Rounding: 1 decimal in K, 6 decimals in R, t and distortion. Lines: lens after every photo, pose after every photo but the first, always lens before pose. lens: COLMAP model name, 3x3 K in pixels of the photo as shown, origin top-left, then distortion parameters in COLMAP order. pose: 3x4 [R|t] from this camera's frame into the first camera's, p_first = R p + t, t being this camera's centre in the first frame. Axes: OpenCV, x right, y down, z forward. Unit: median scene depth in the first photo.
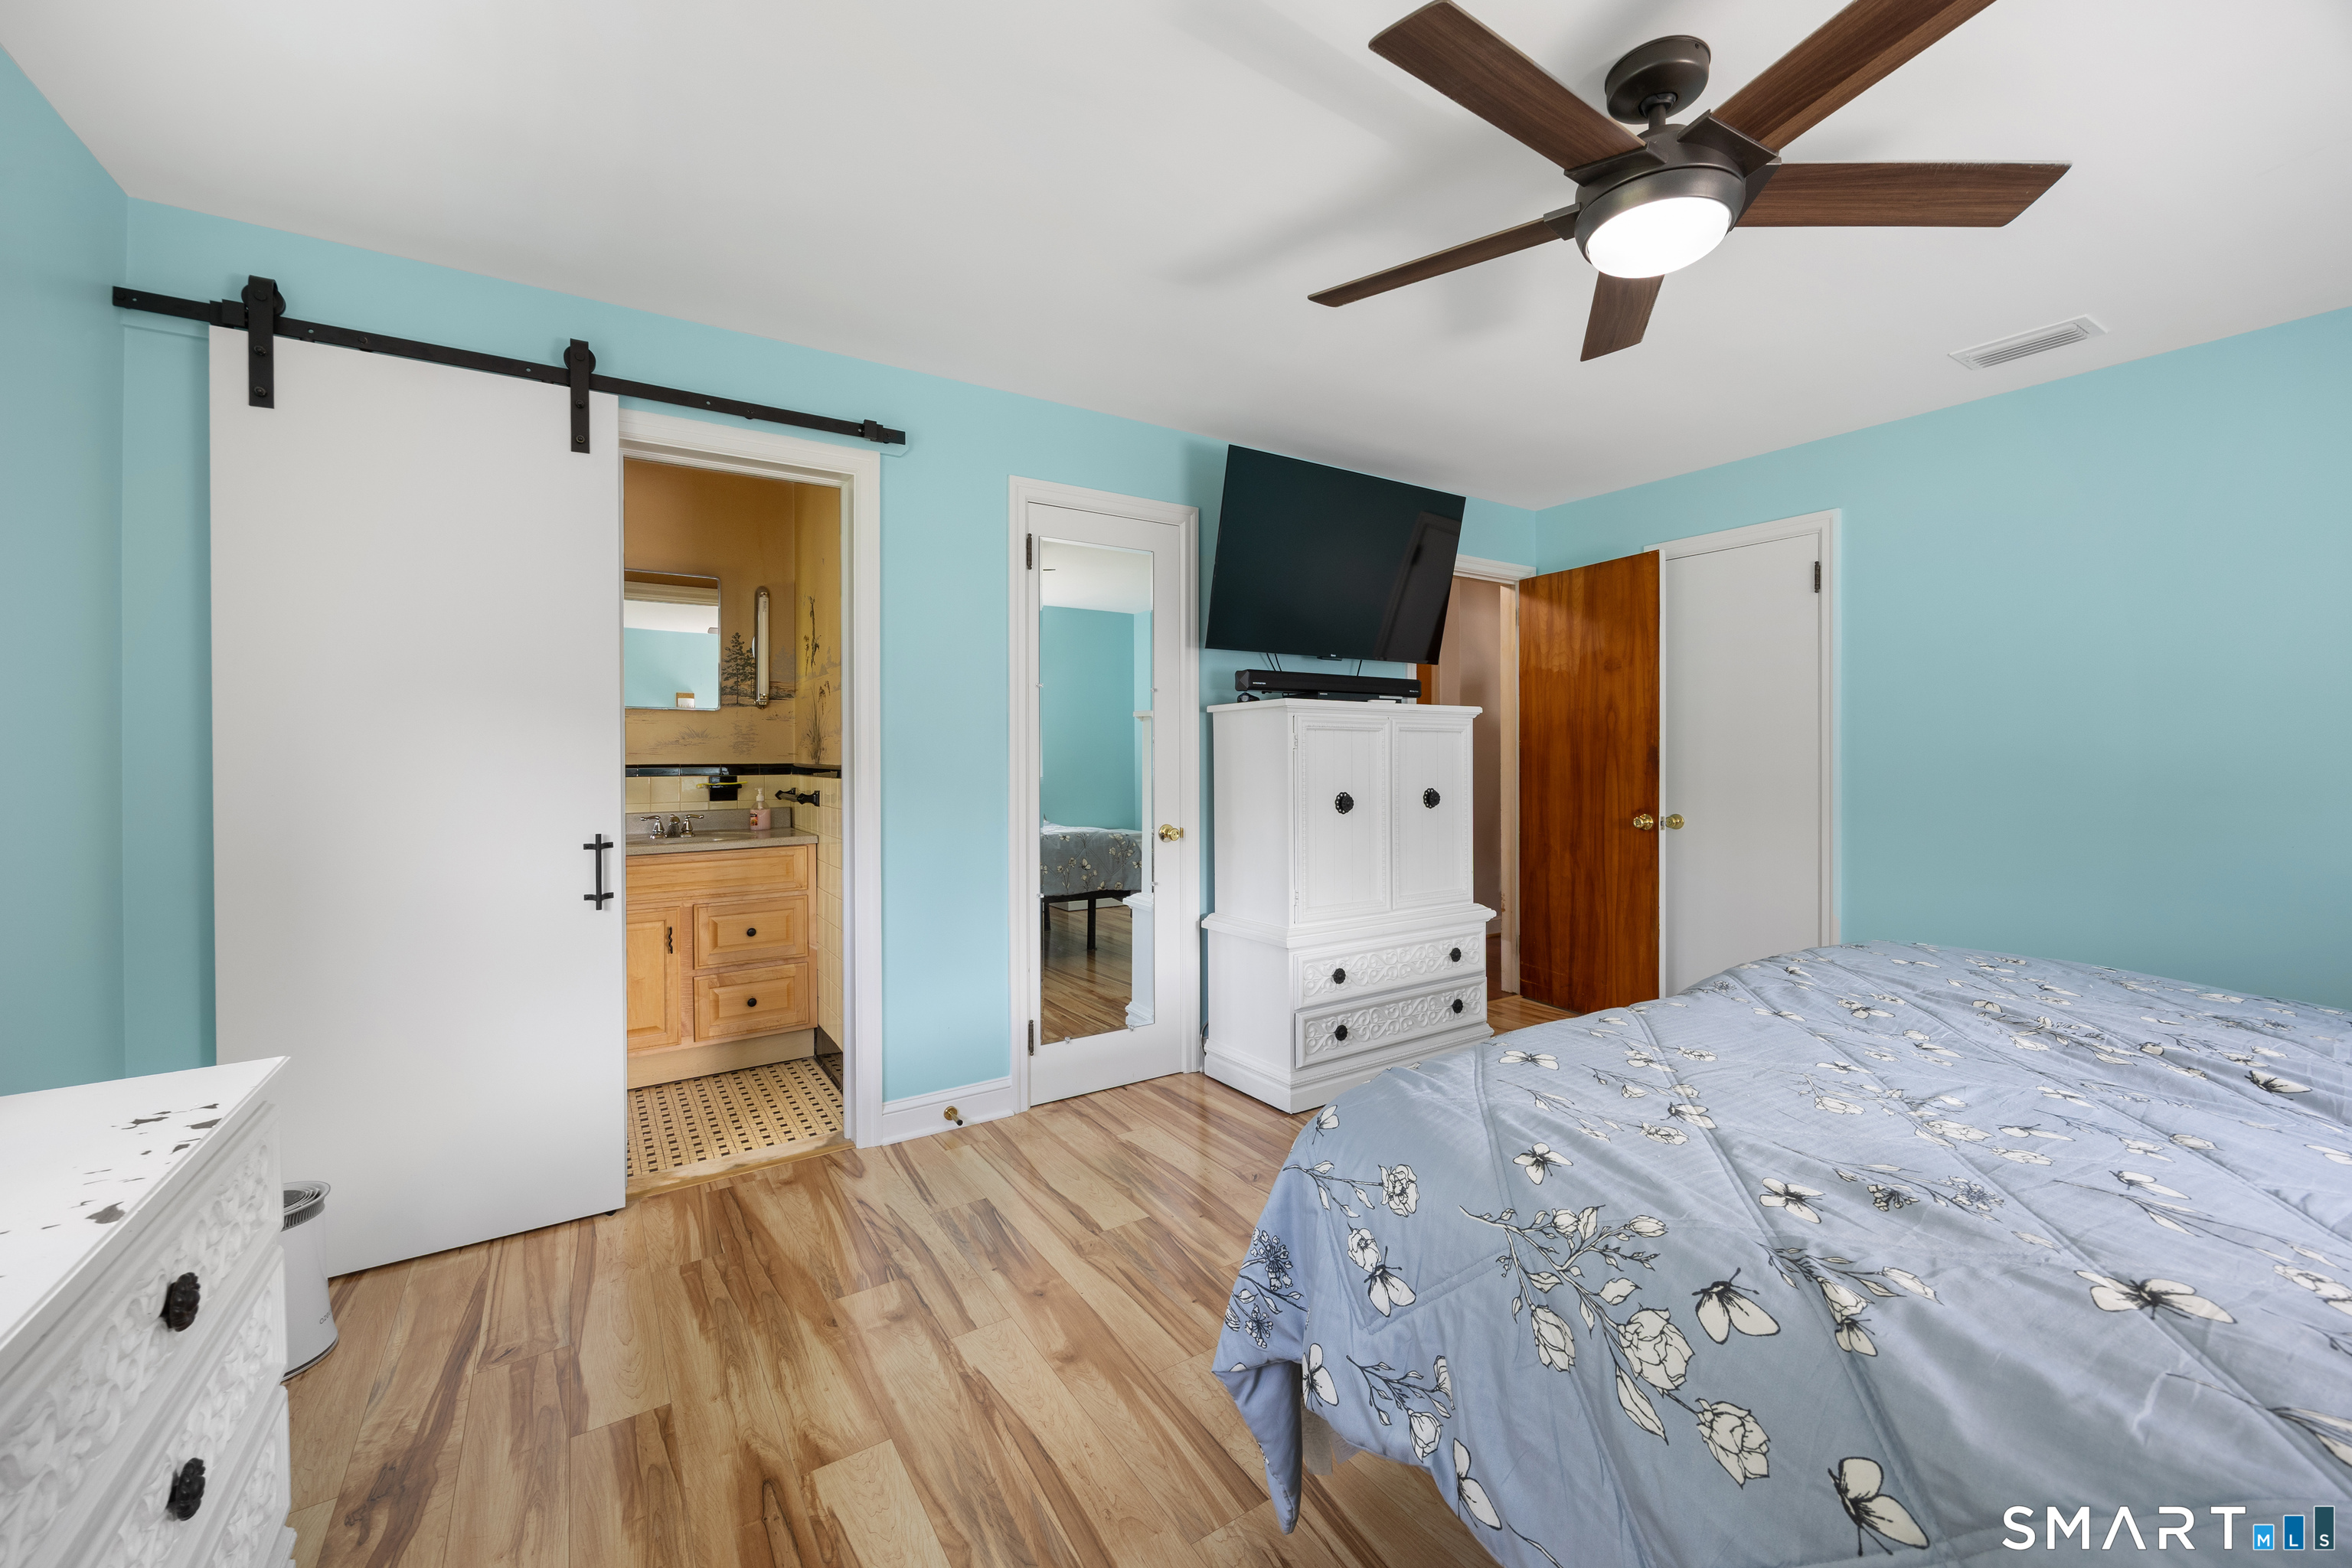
lens RADIAL K [[928.4, 0, 1170.2], [0, 928.4, 747.7], [0, 0, 1]] dist [-0.003329, -0.000077]
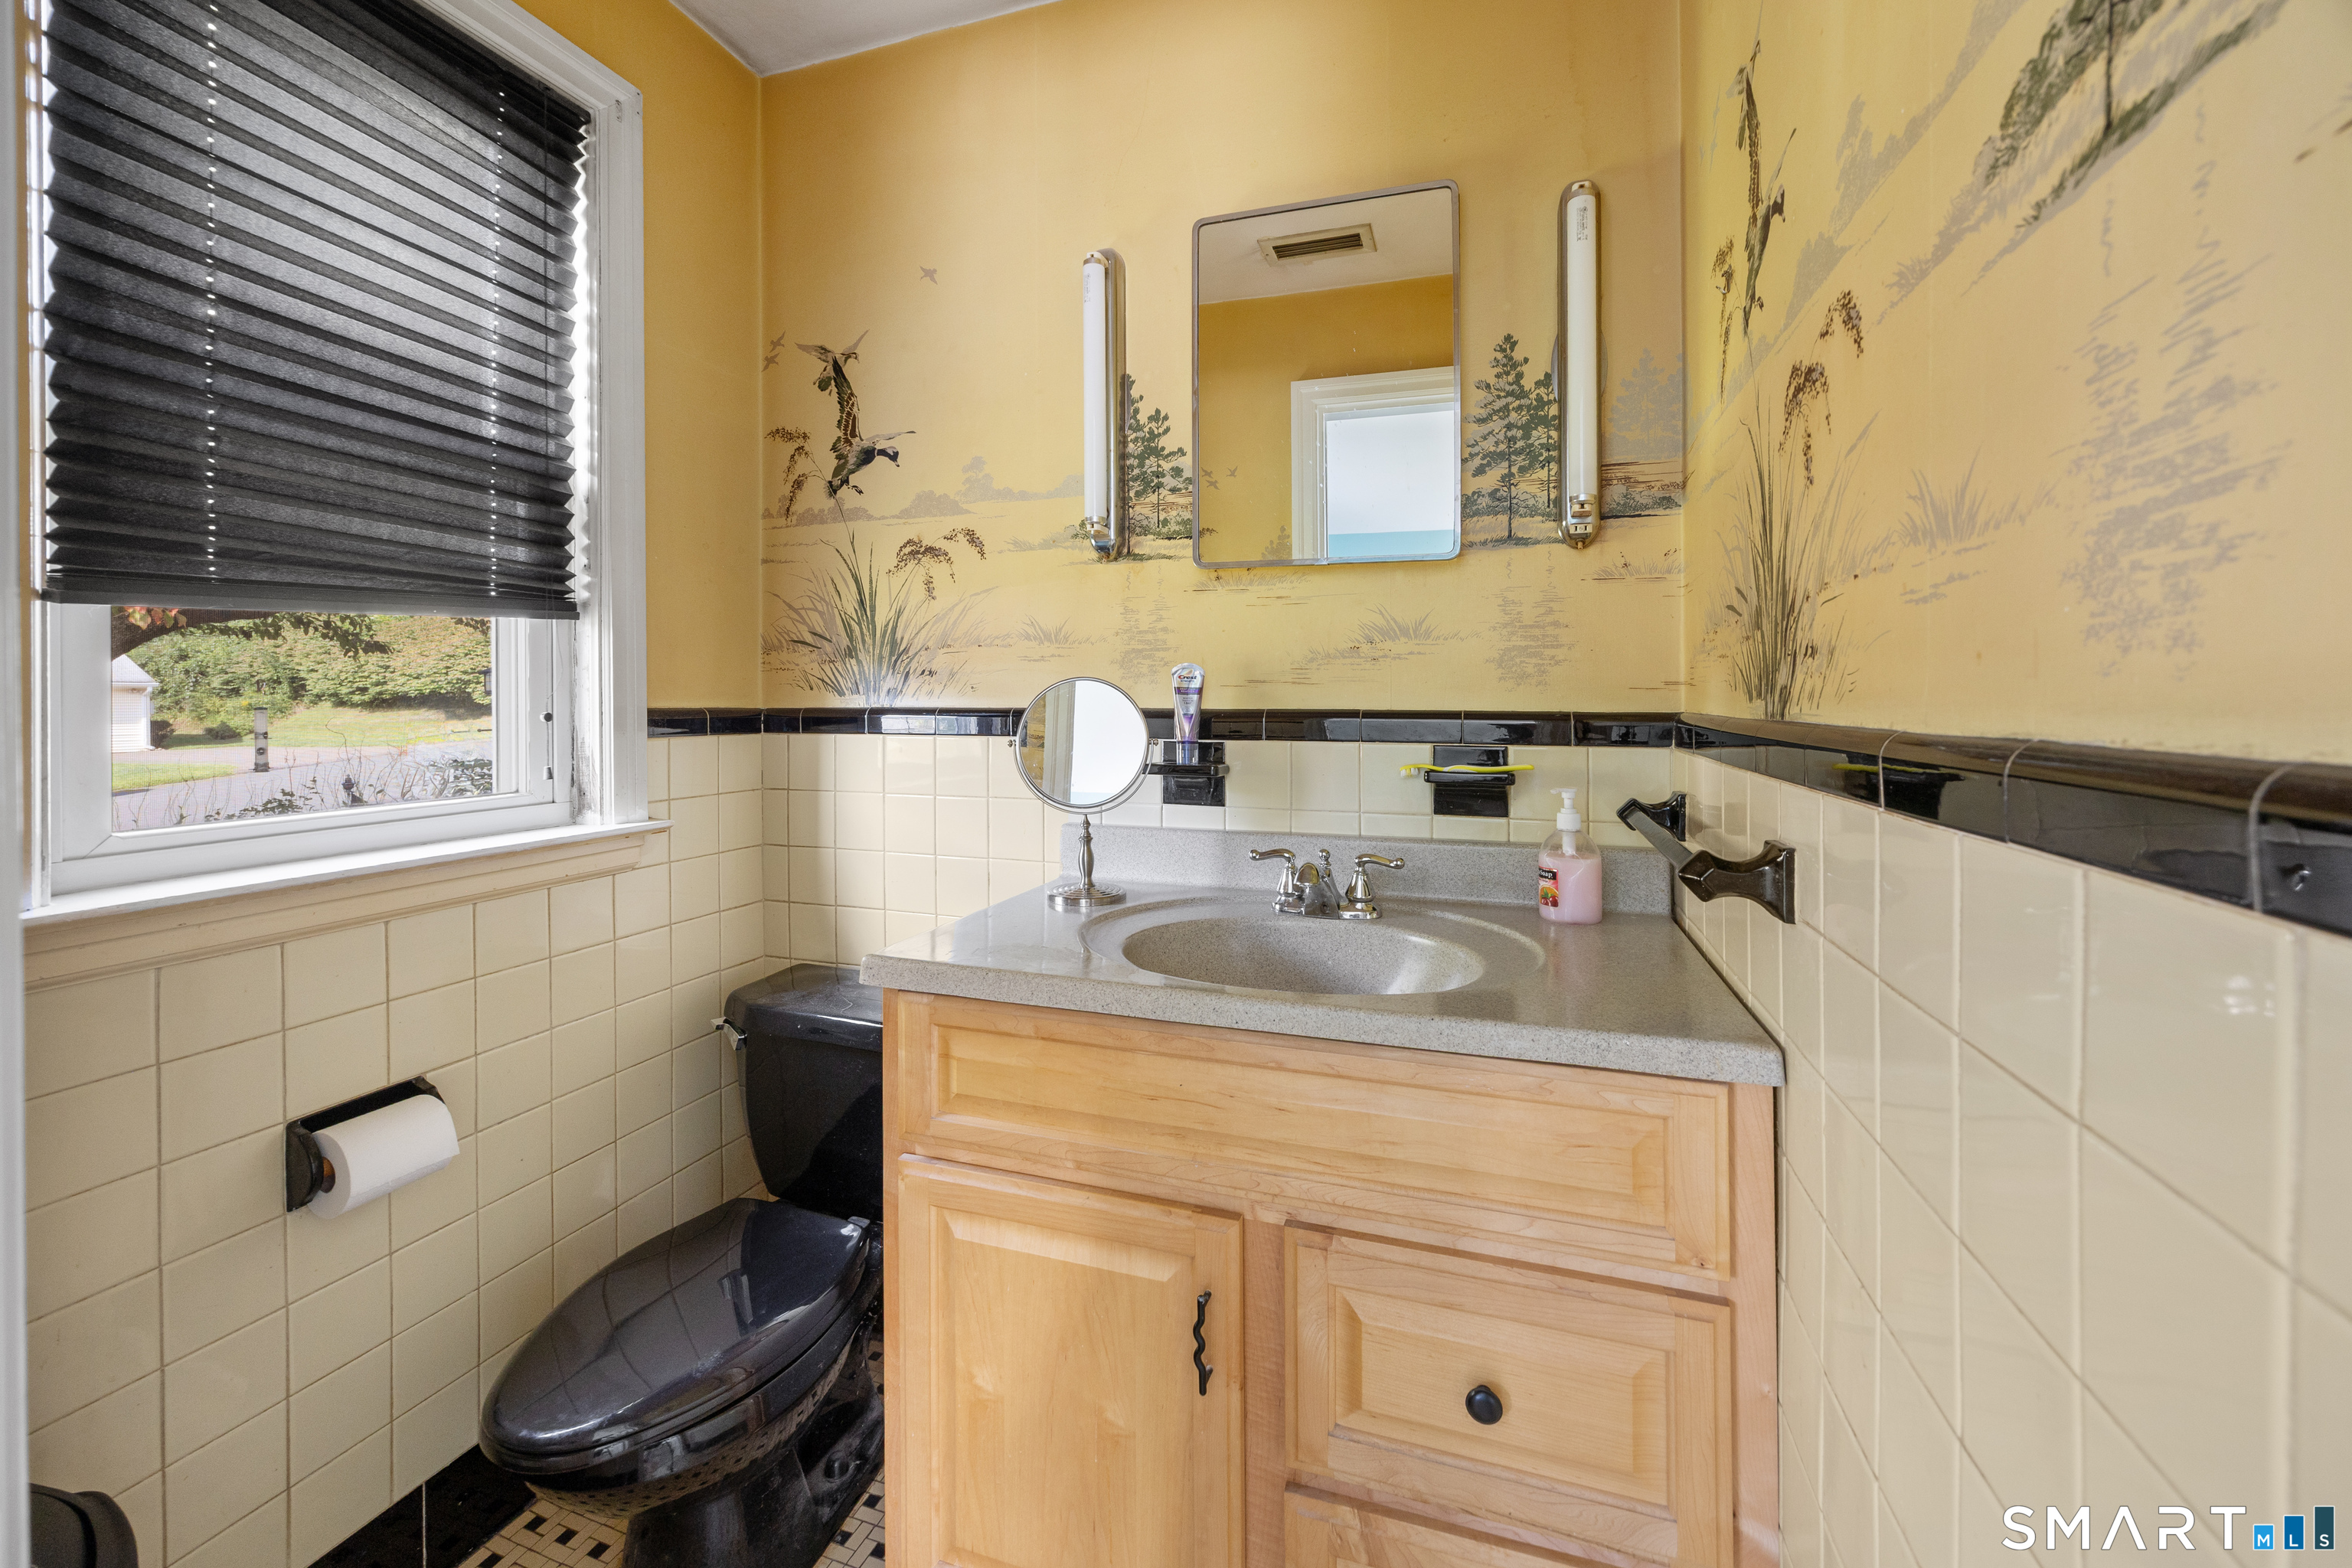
lens RADIAL K [[928.4, 0, 1180.8], [0, 928.4, 695.2], [0, 0, 1]] dist [-0.003329, -0.000077]
pose [[0.622115, -0.000964, -0.782925, -0.274935], [0.001548, 0.999999, -0.000001, 0.011111], [0.782924, -0.001212, 0.622116, 0.697109]]
